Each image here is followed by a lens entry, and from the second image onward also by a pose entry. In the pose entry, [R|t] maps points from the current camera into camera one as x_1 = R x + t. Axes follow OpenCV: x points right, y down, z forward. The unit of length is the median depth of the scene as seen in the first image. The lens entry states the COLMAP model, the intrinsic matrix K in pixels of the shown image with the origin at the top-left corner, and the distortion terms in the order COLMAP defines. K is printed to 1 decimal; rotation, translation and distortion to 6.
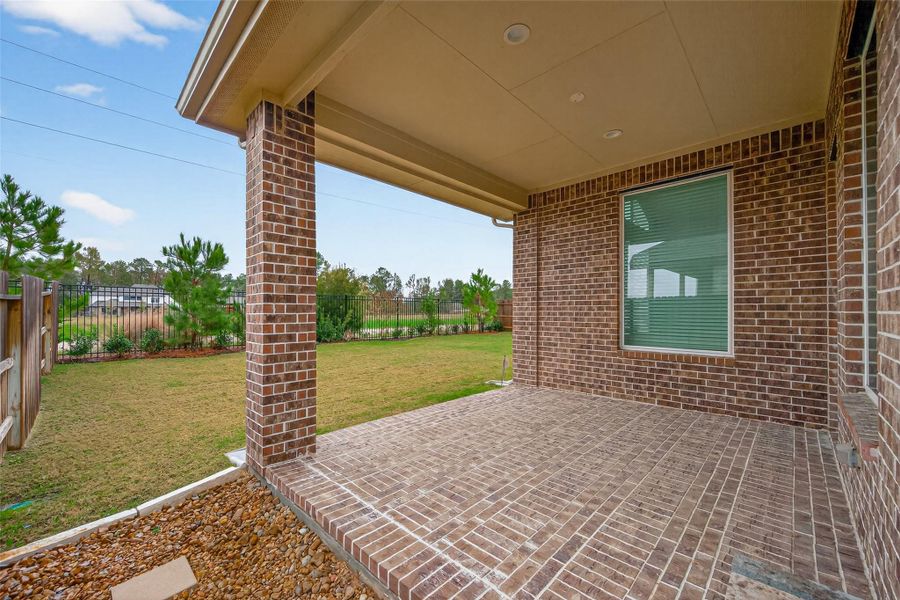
lens RADIAL K [[350.3, 0, 451.1], [0, 350.3, 306.8], [0, 0, 1]] dist [0.007569, -0.002148]
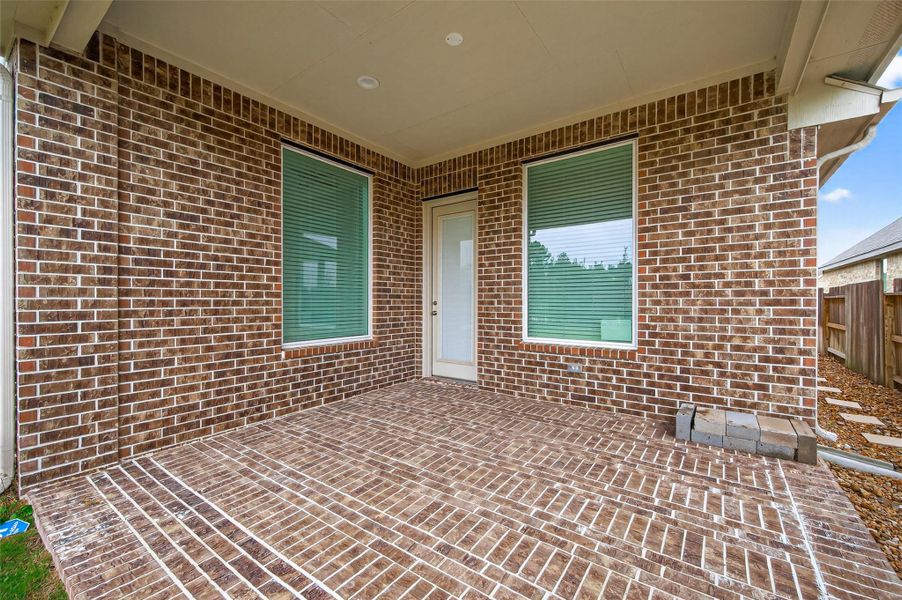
lens RADIAL K [[351.1, 0, 452.7], [0, 351.1, 301.0], [0, 0, 1]] dist [0.007569, -0.002148]
pose [[-0.118623, -0.000286, 0.992939, -0.306711], [-0.012275, 0.999924, -0.001179, 0.013715], [-0.992864, -0.012328, -0.118617, 0.722385]]
